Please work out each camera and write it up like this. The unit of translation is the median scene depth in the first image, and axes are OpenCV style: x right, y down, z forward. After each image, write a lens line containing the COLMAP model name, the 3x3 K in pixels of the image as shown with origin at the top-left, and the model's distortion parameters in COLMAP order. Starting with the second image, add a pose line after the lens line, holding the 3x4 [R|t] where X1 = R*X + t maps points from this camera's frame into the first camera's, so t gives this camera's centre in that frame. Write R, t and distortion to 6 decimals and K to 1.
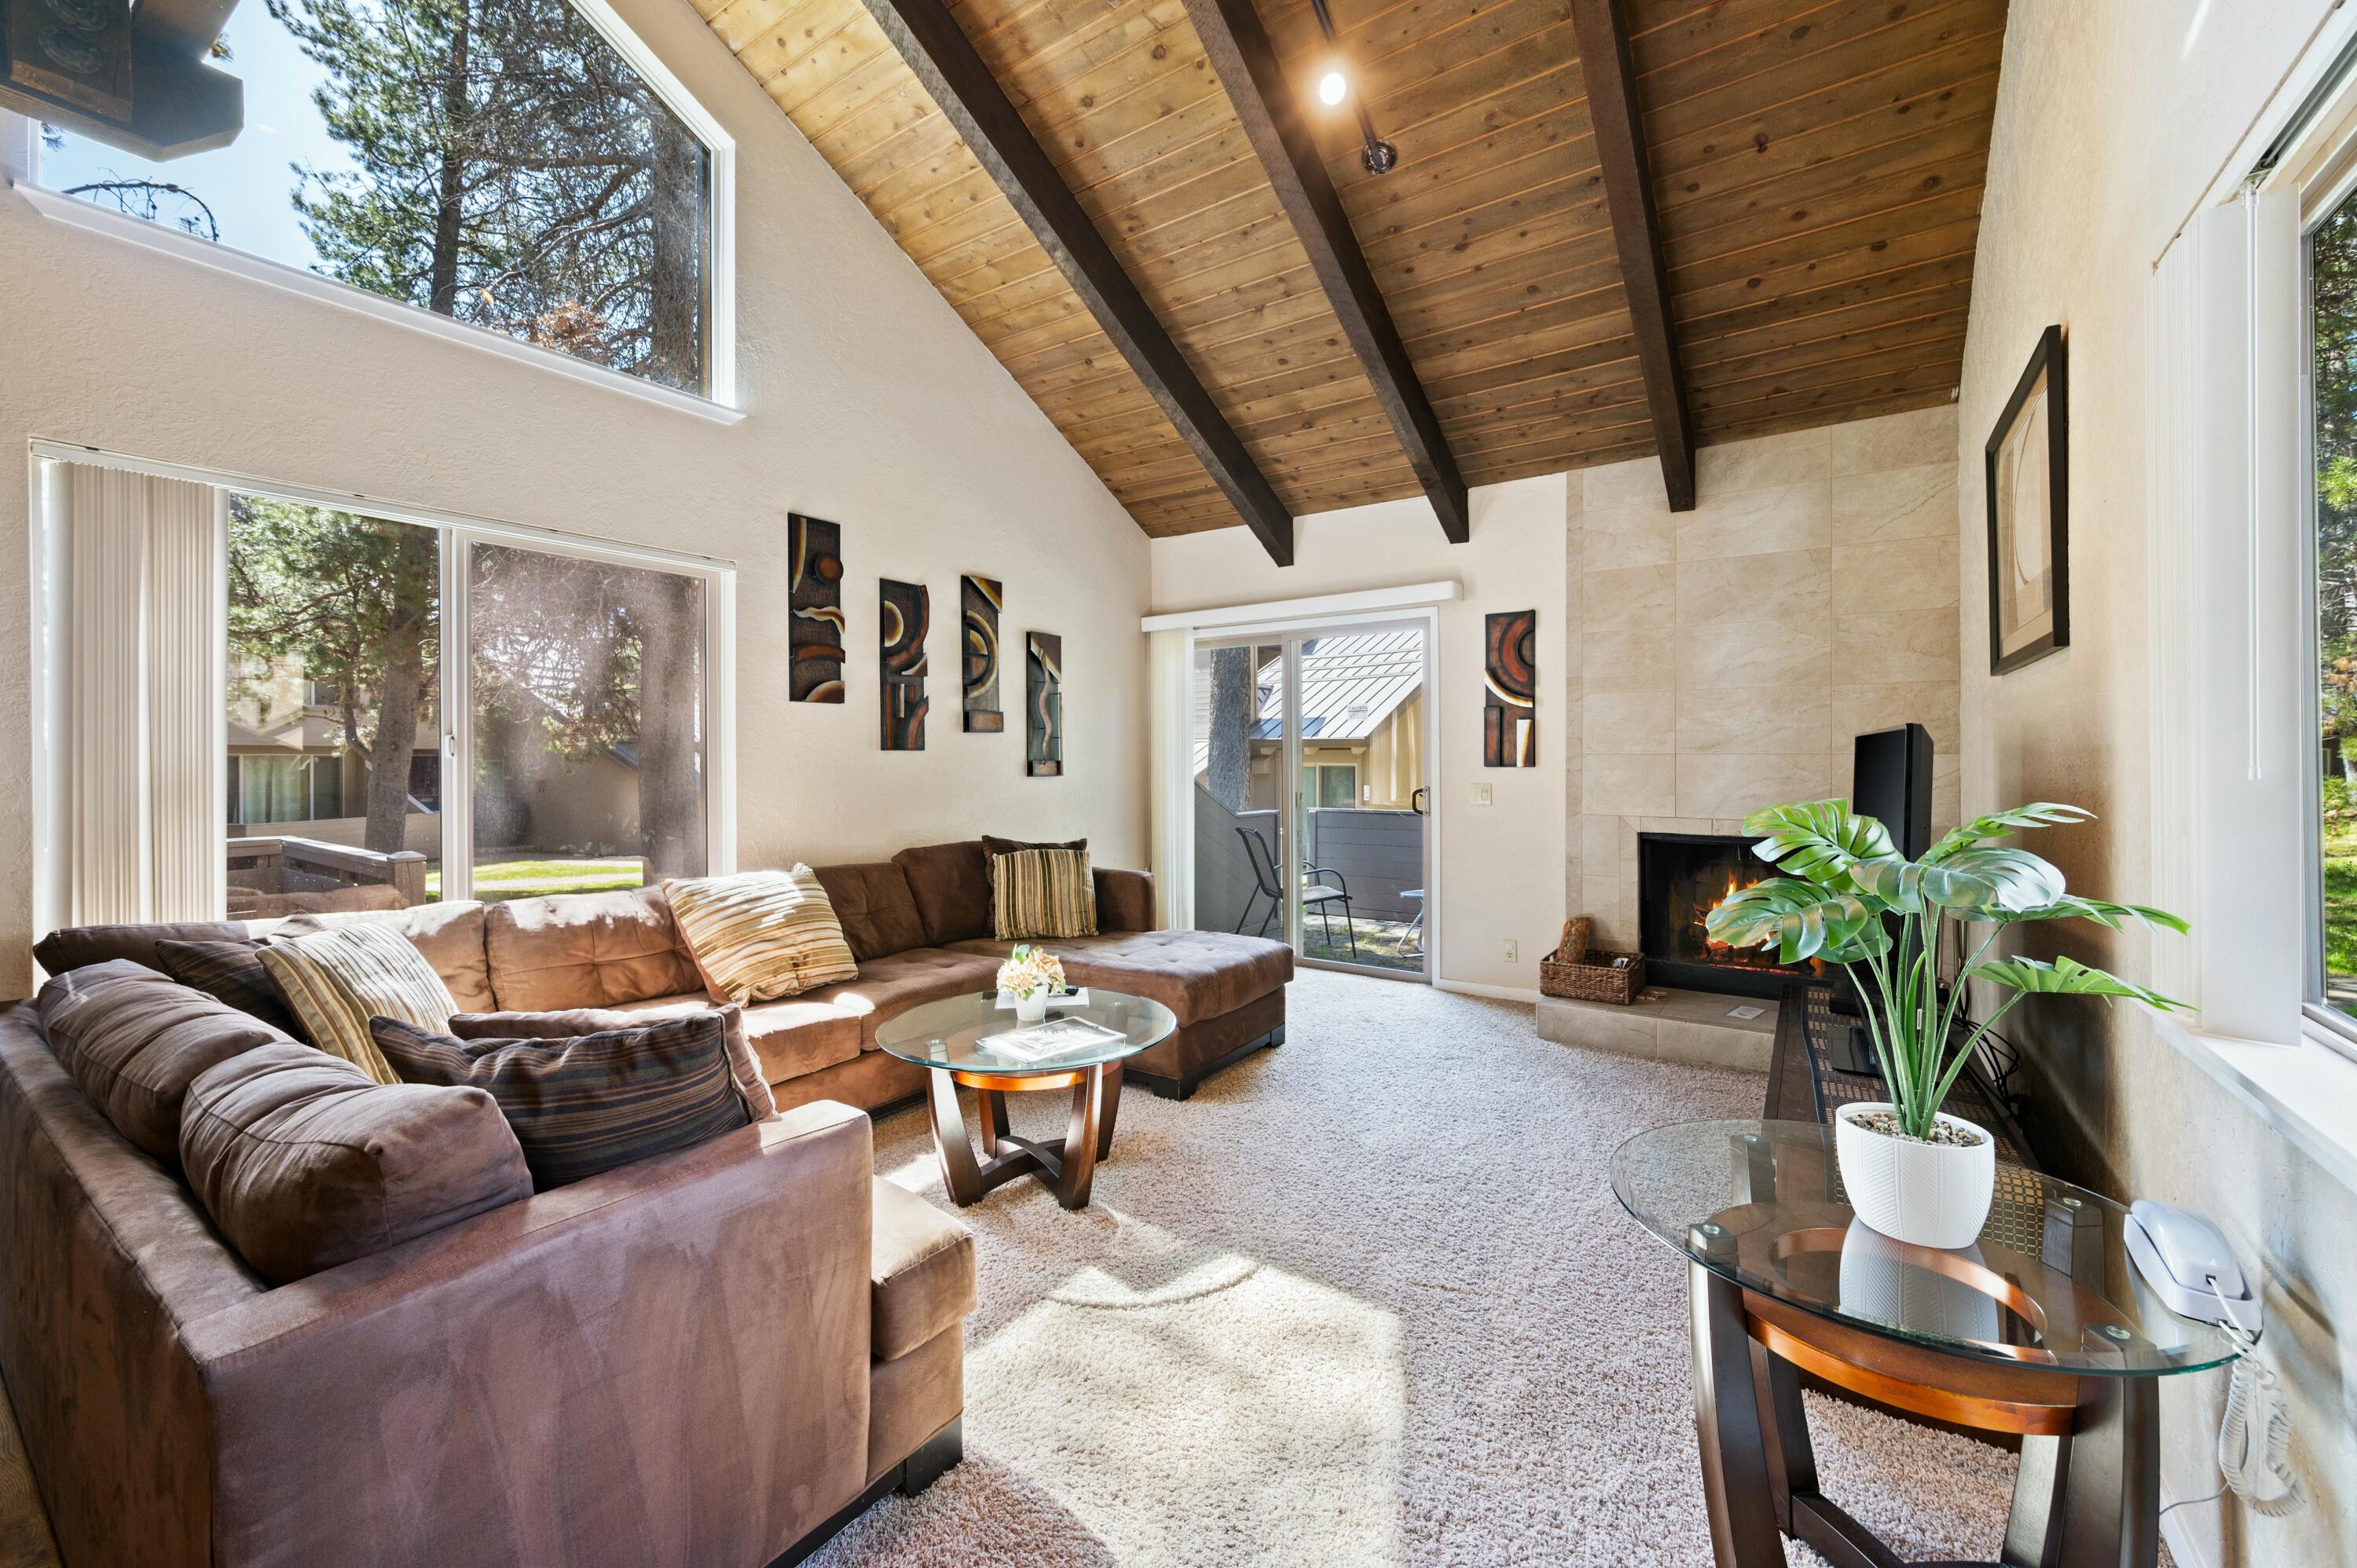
lens RADIAL K [[952.0, 0, 1193.4], [0, 952.0, 753.0], [0, 0, 1]] dist [-0.001980, -0.000308]
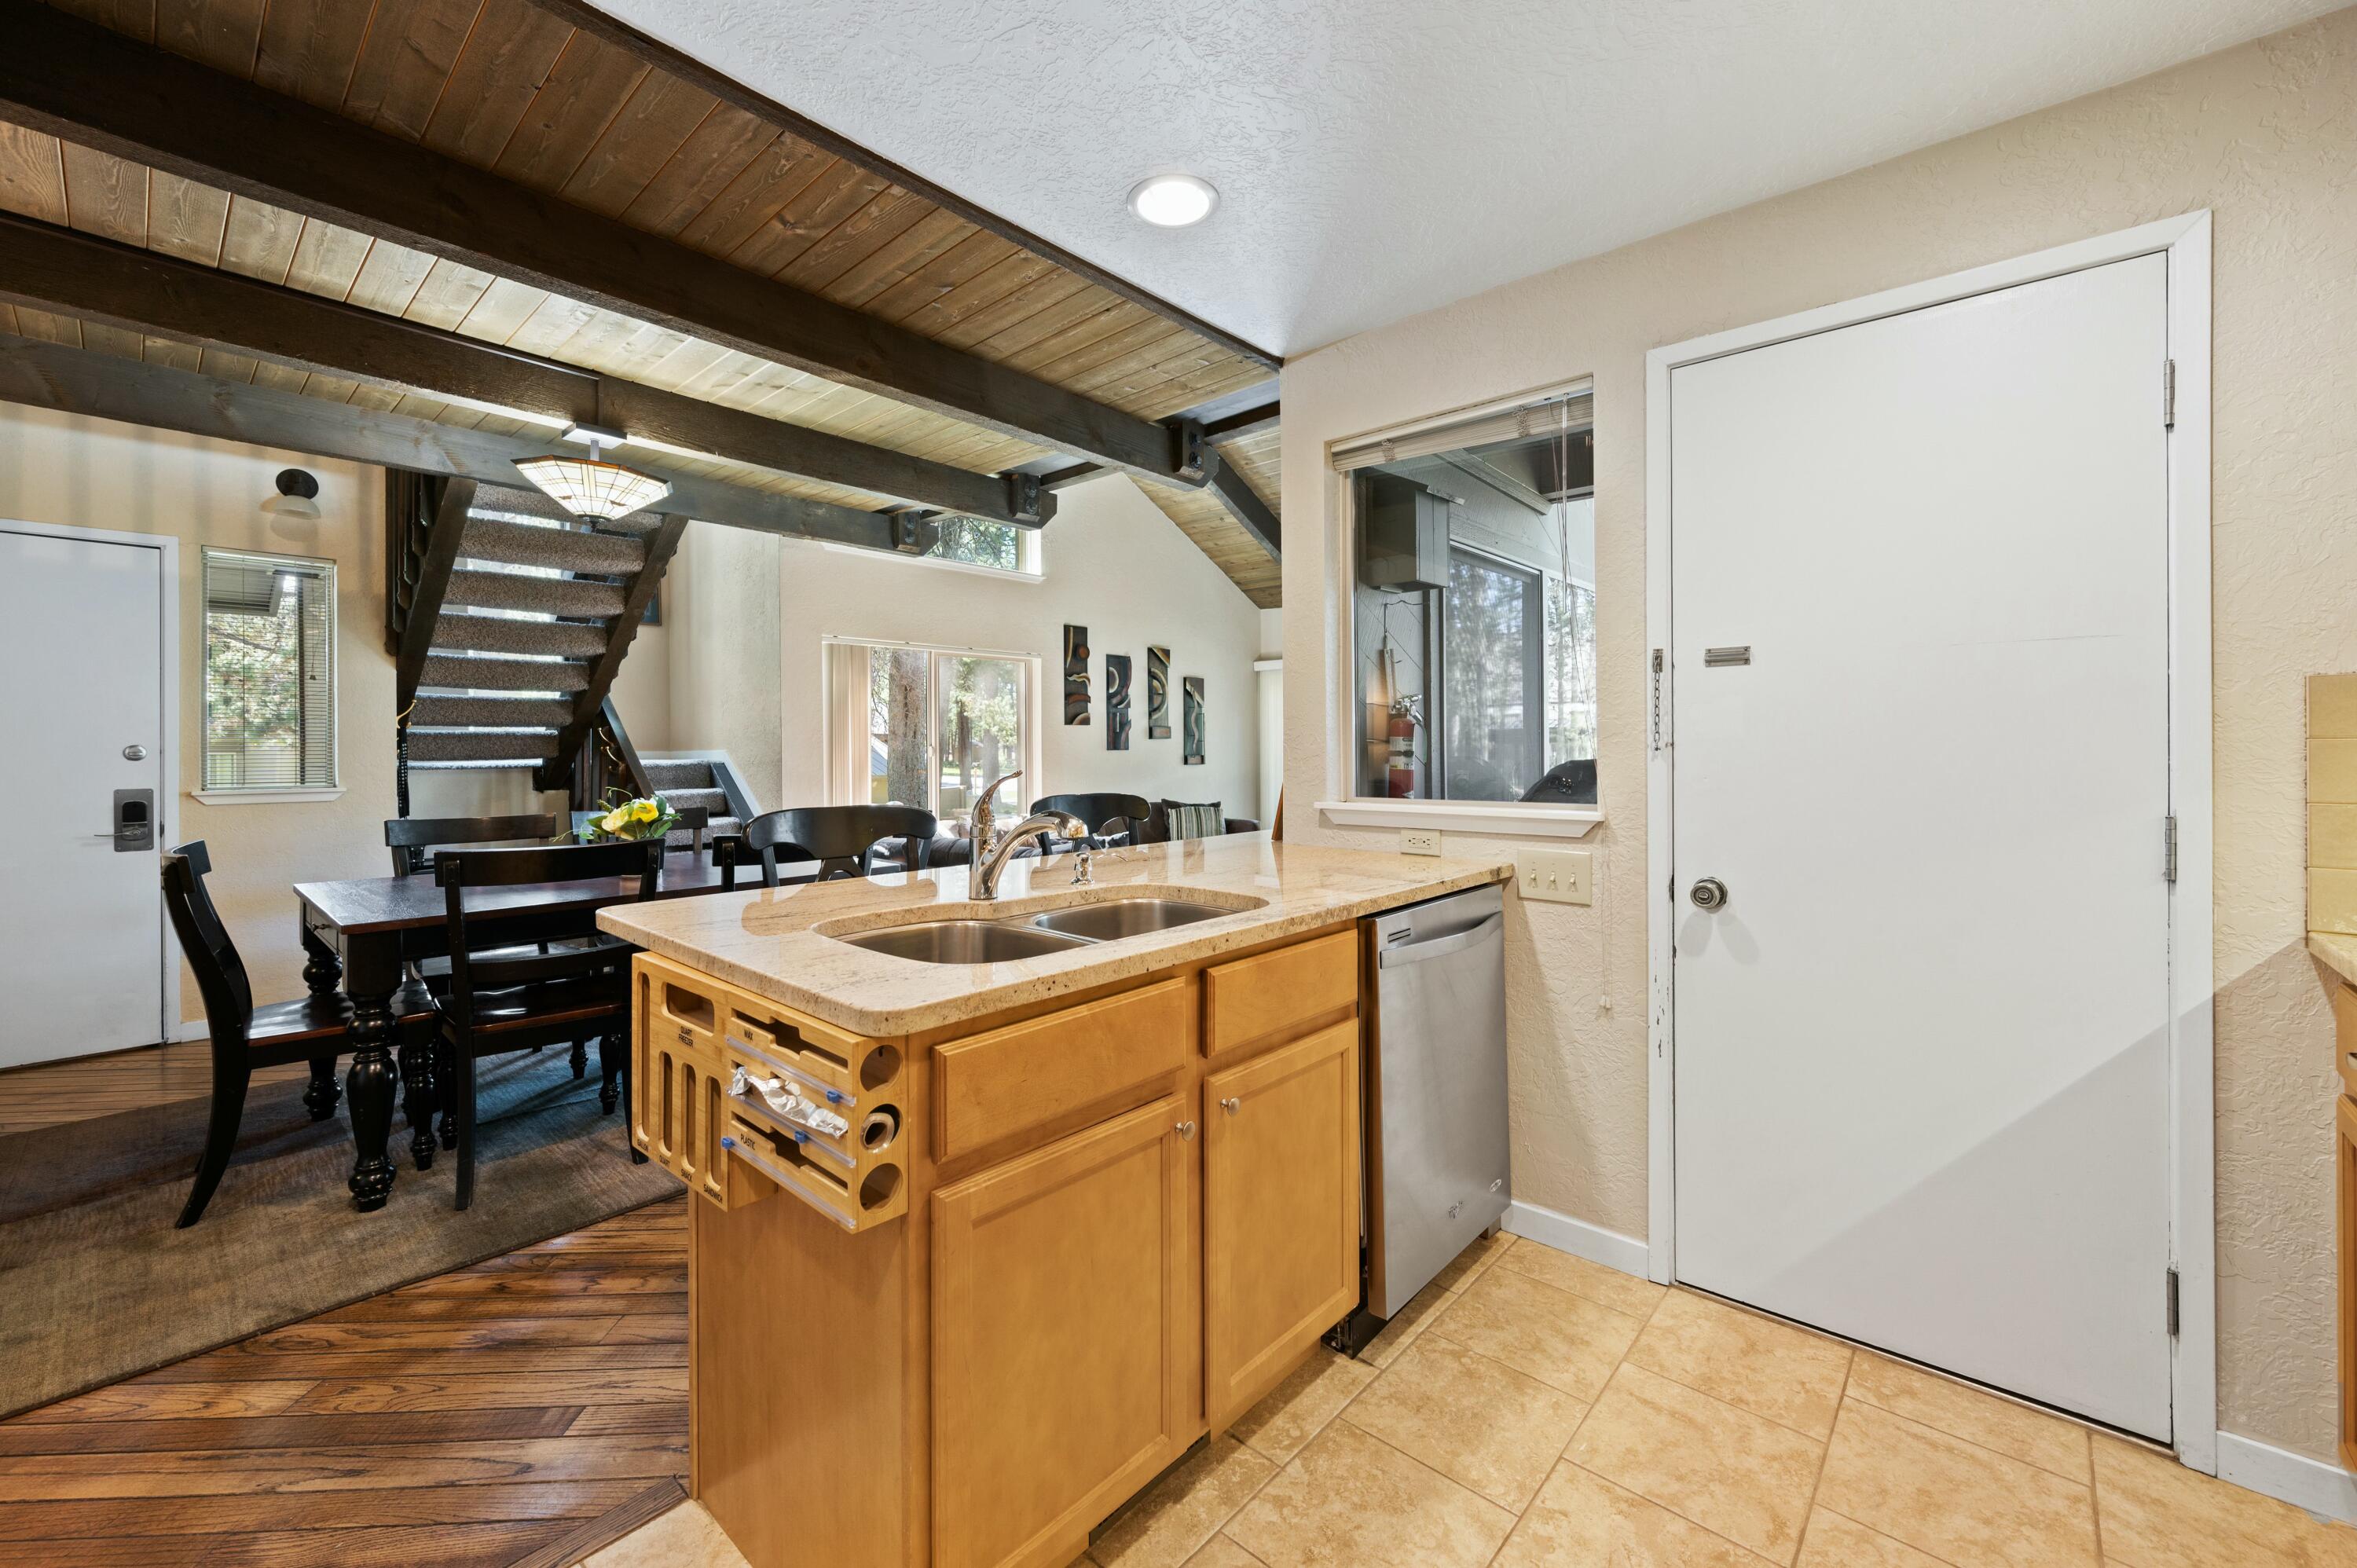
lens RADIAL K [[952.0, 0, 1185.4], [0, 952.0, 751.4], [0, 0, 1]] dist [-0.001980, -0.000308]
pose [[0.990806, -0.000720, -0.135289, 0.058023], [0.002418, 0.999920, 0.012389, -0.021981], [0.135269, -0.012602, 0.990729, -0.726557]]
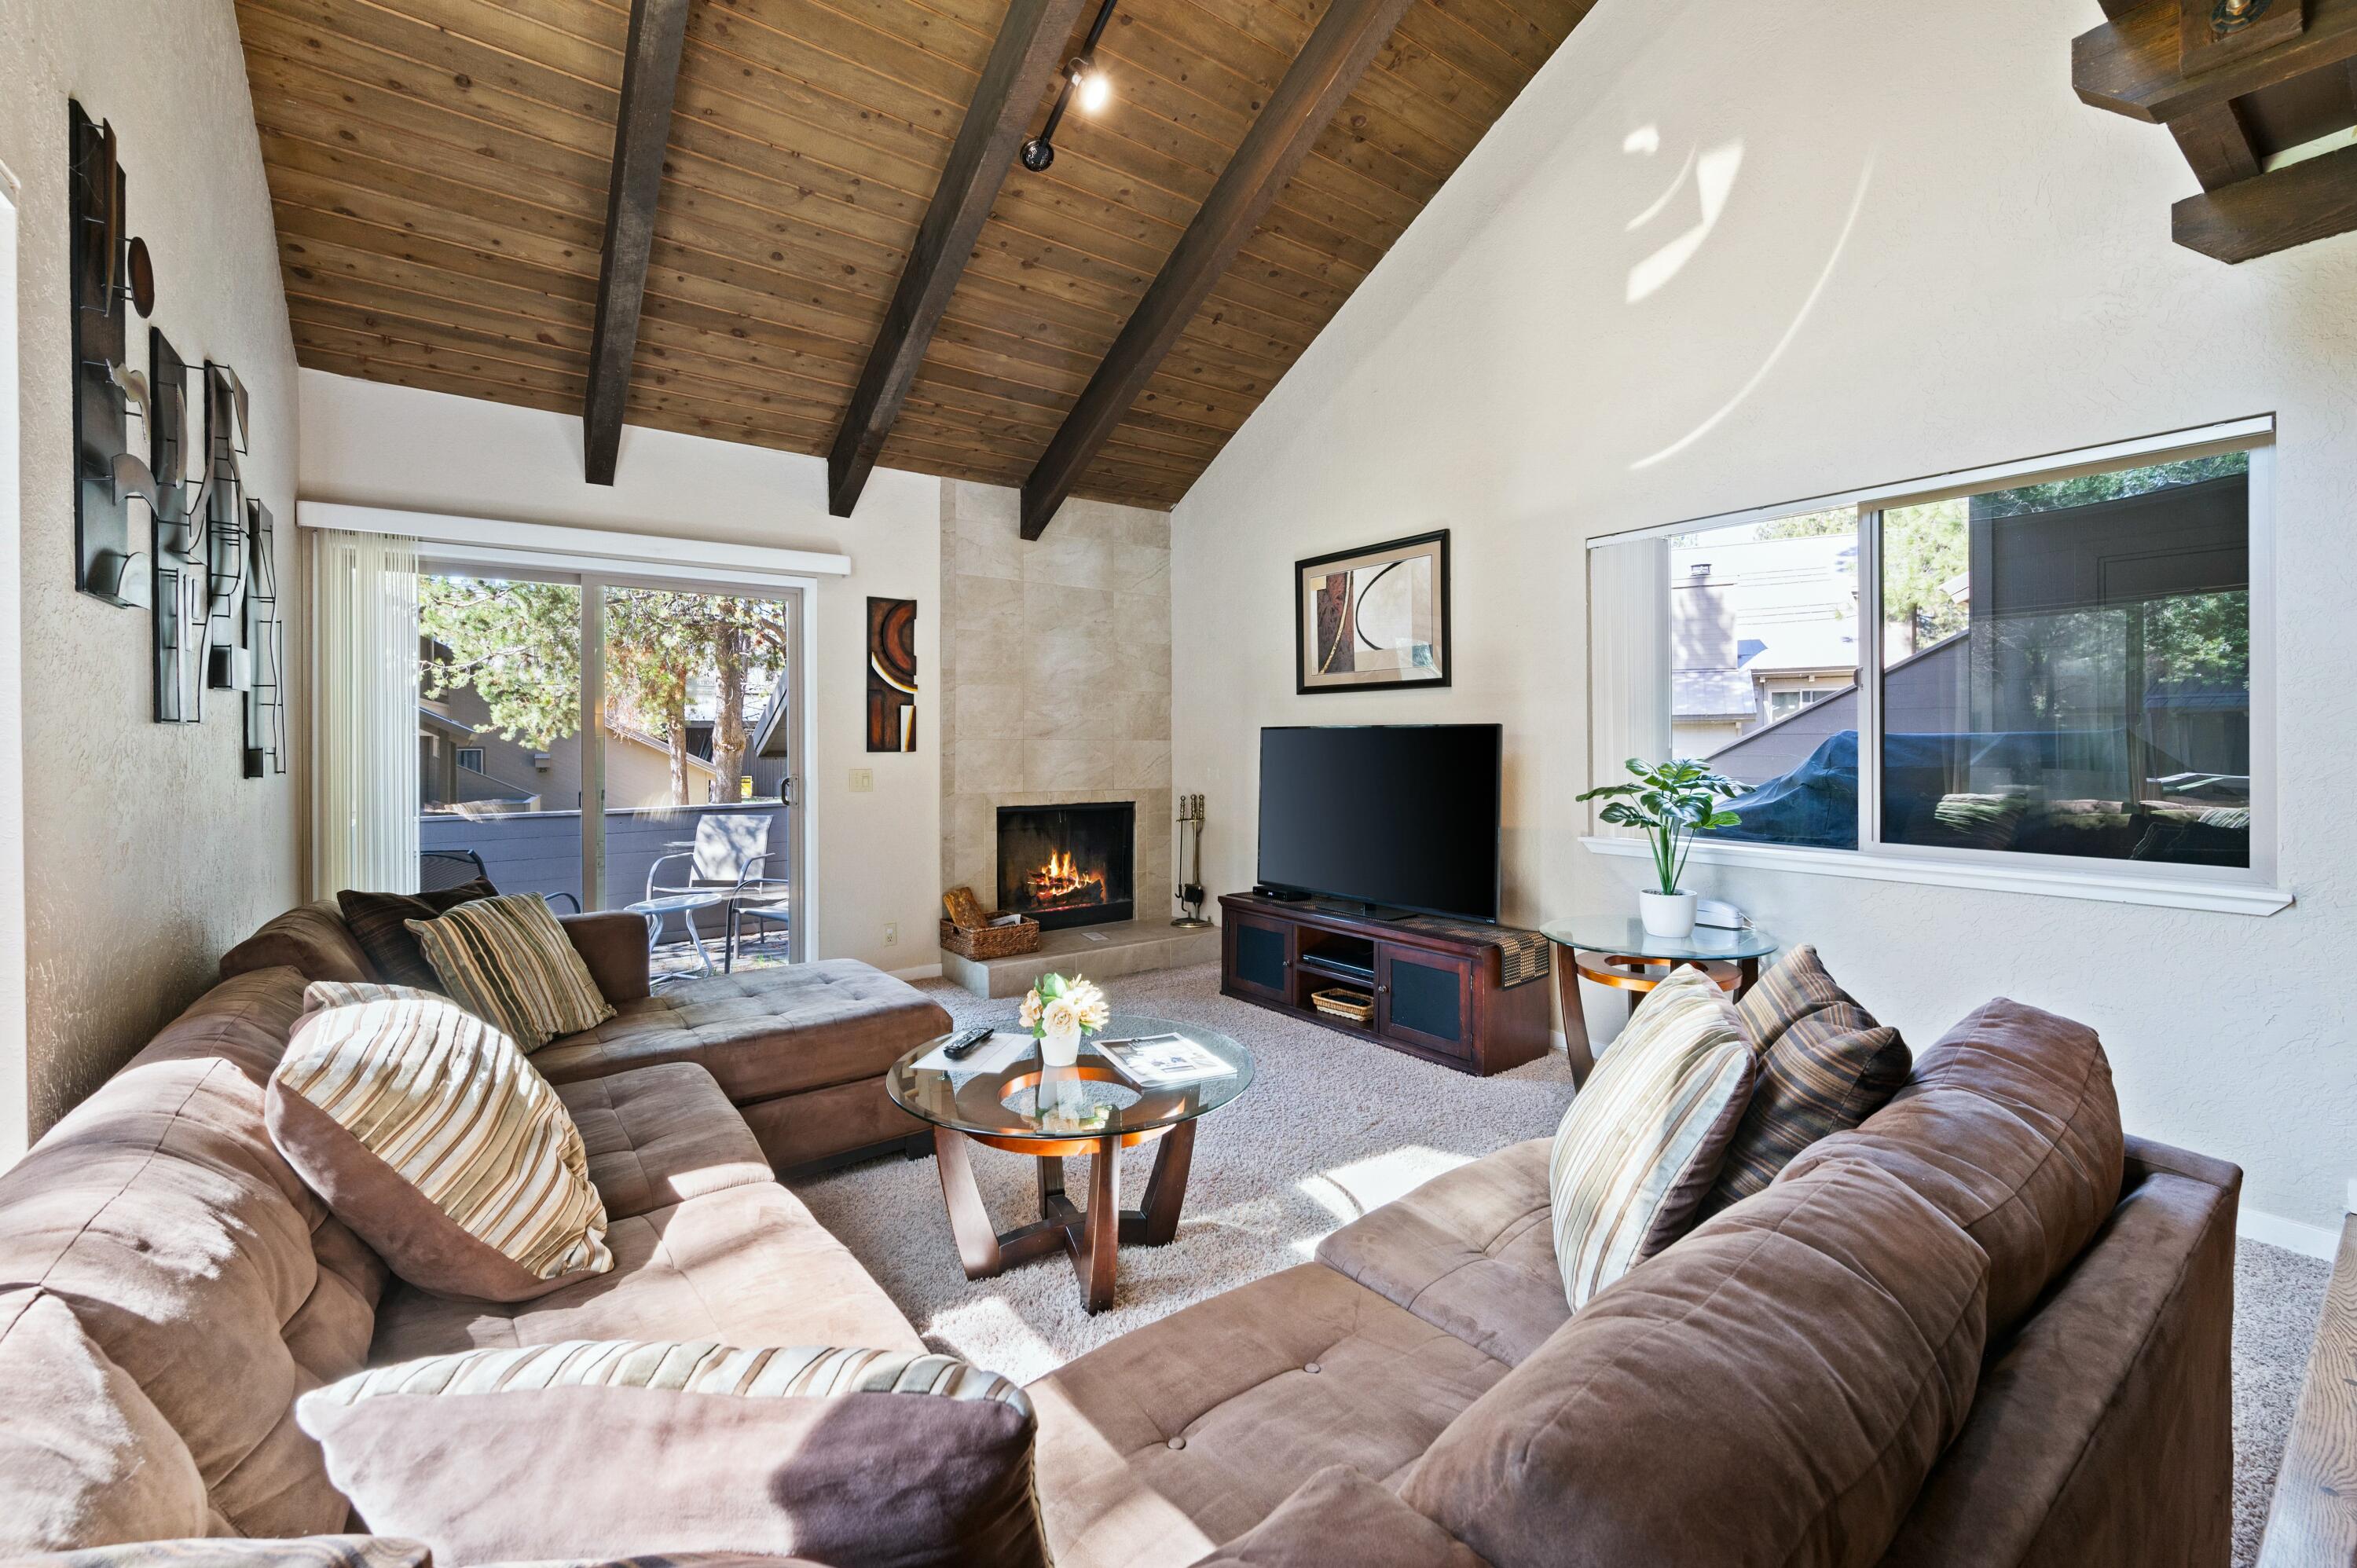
lens RADIAL K [[952.0, 0, 1207.8], [0, 952.0, 737.4], [0, 0, 1]] dist [-0.001980, -0.000308]
pose [[0.328681, 0.007148, 0.944414, -0.535067], [-0.002967, 0.999974, -0.006536, 0.005212], [-0.944436, -0.000654, 0.328694, 0.369781]]
